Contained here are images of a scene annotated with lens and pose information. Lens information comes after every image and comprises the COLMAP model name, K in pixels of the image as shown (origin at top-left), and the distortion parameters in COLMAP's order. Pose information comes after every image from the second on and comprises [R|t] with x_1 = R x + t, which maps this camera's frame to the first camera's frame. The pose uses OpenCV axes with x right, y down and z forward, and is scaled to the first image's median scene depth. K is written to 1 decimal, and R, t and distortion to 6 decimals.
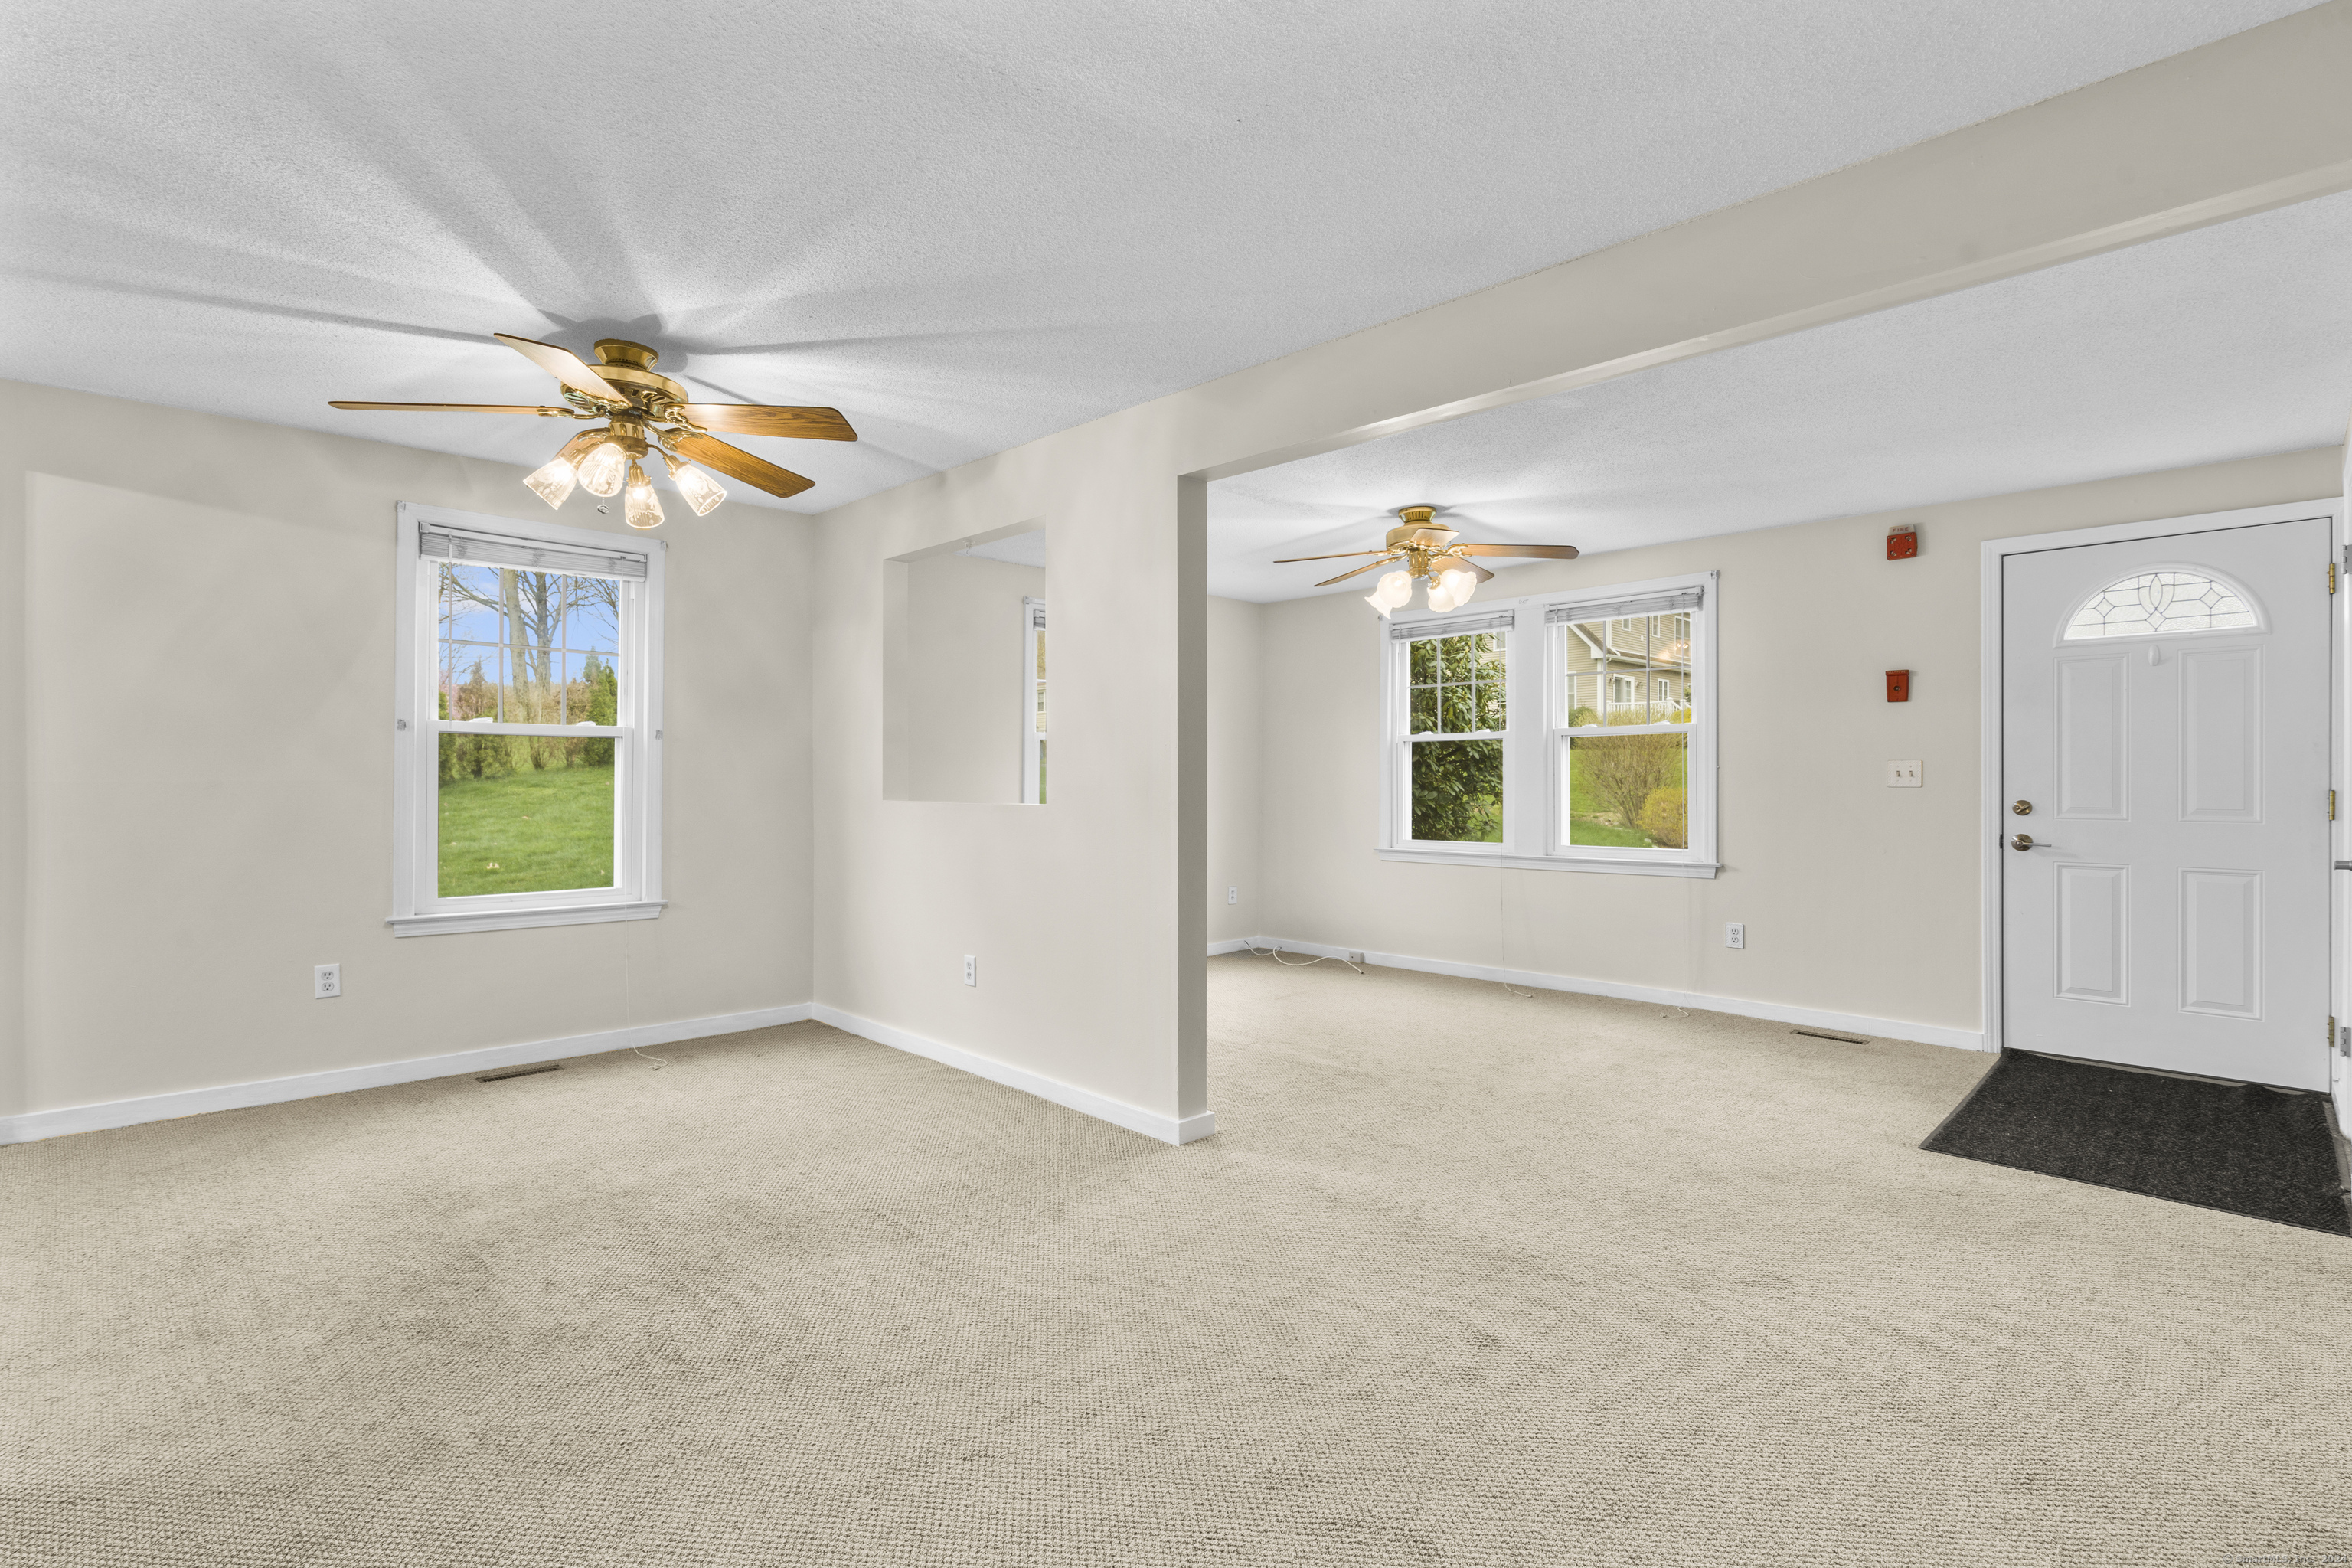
lens RADIAL K [[1093.9, 0, 1176.0], [0, 1093.9, 784.0], [0, 0, 1]] dist [-0.002258, 0.000084]
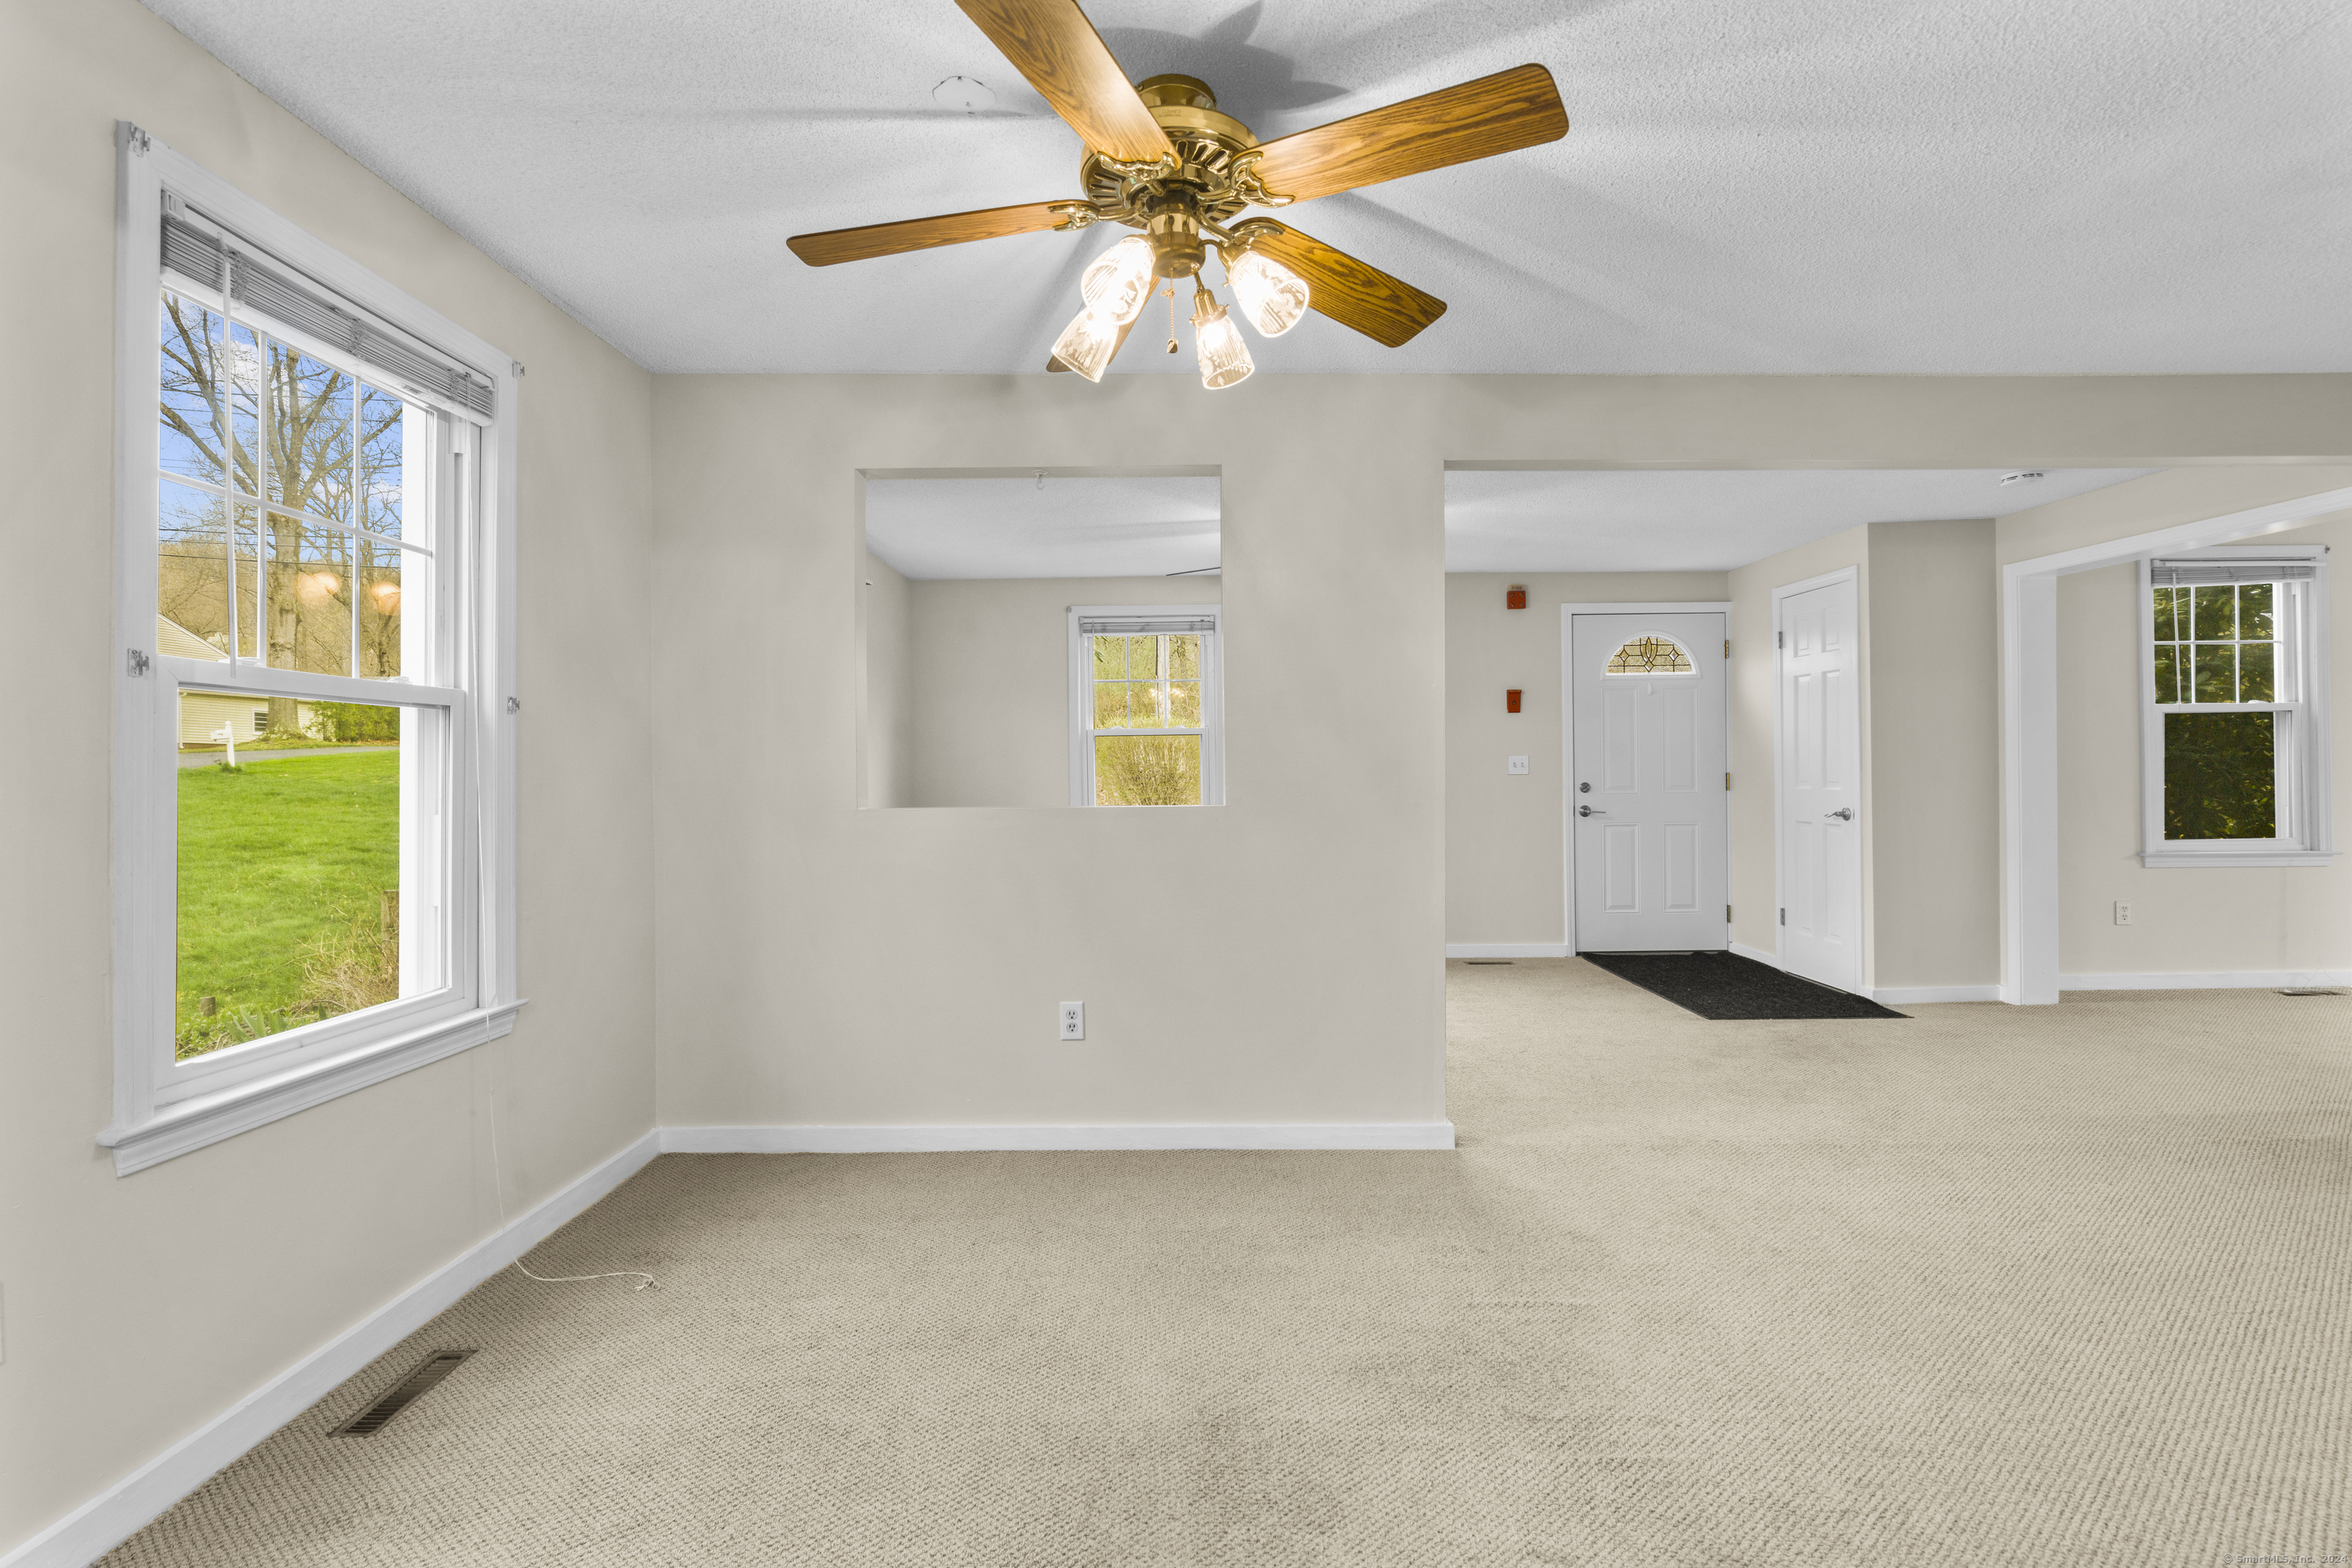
lens RADIAL K [[1065.3, 0, 1167.8], [0, 1065.3, 782.8], [0, 0, 1]] dist [-0.007911, 0.005474]
pose [[0.705138, -0.017013, 0.708866, -0.634668], [0.016587, 0.999834, 0.007497, -0.004437], [-0.708876, 0.006472, 0.705303, 0.385983]]
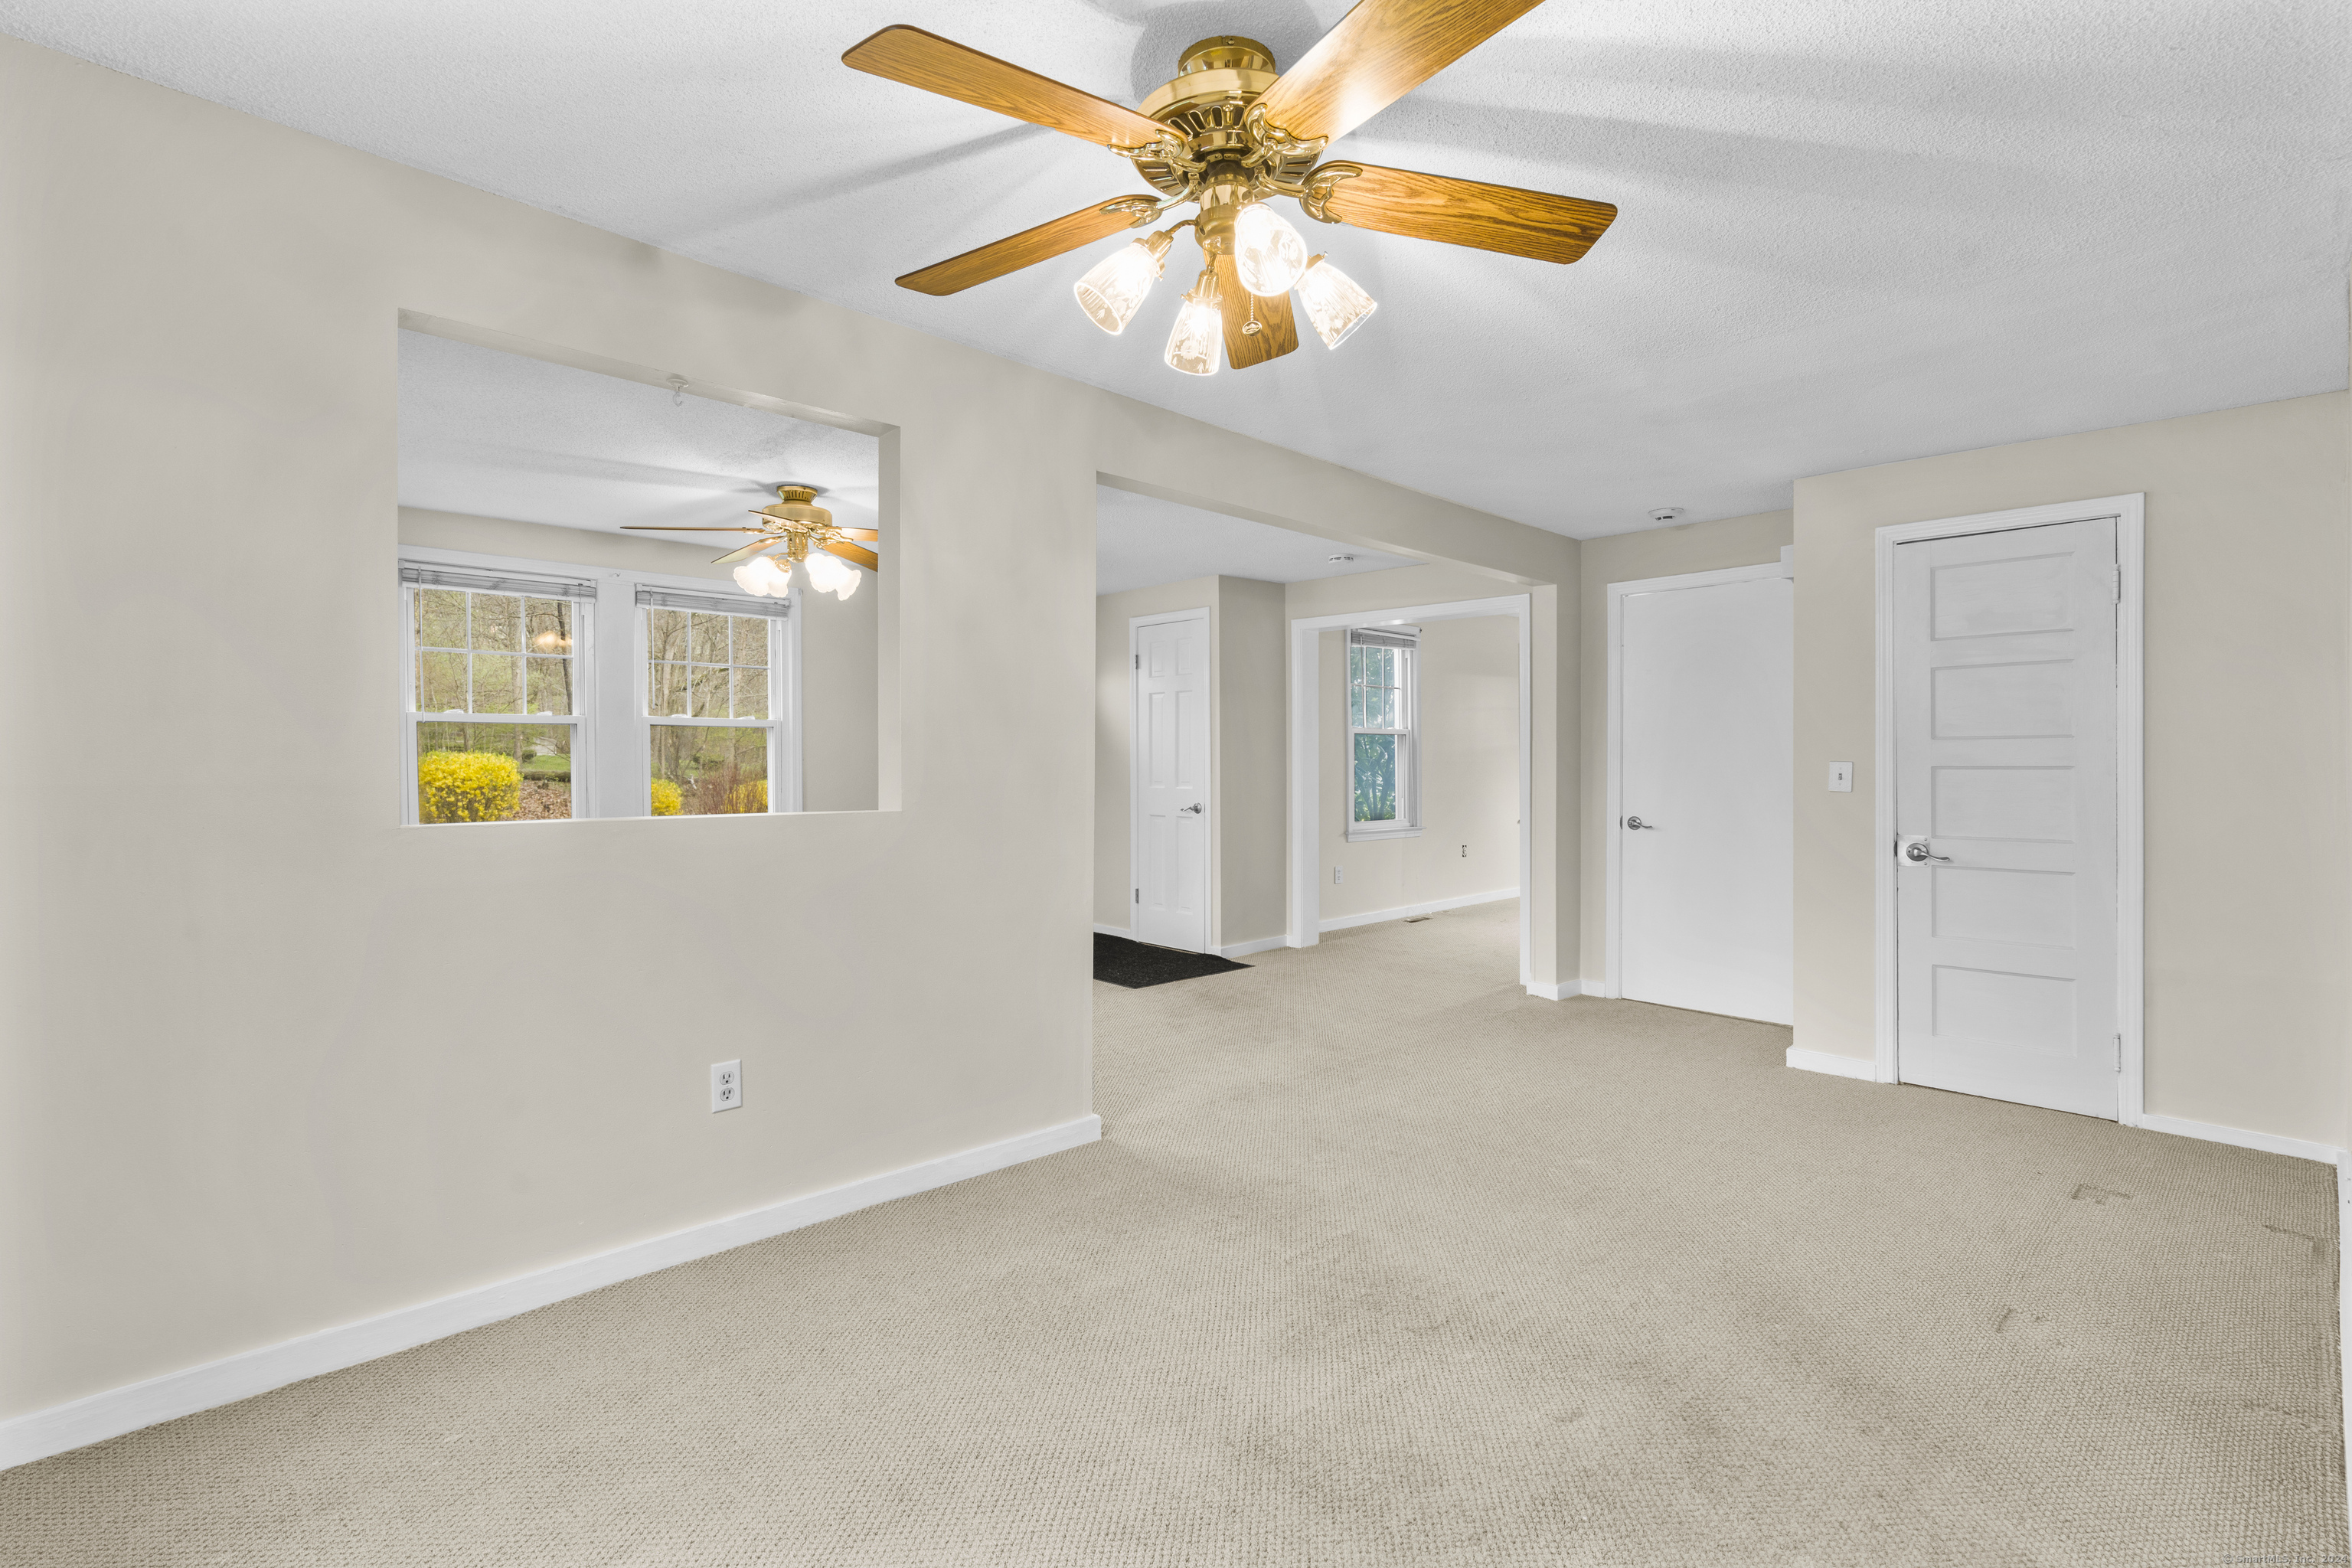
lens RADIAL K [[1071.9, 0, 1165.0], [0, 1071.9, 775.2], [0, 0, 1]] dist [-0.000705, 0.001629]
pose [[0.033193, -0.010473, 0.999394, -0.733688], [0.009272, 0.999905, 0.010171, -0.008929], [-0.999406, 0.008929, 0.033287, 0.682438]]
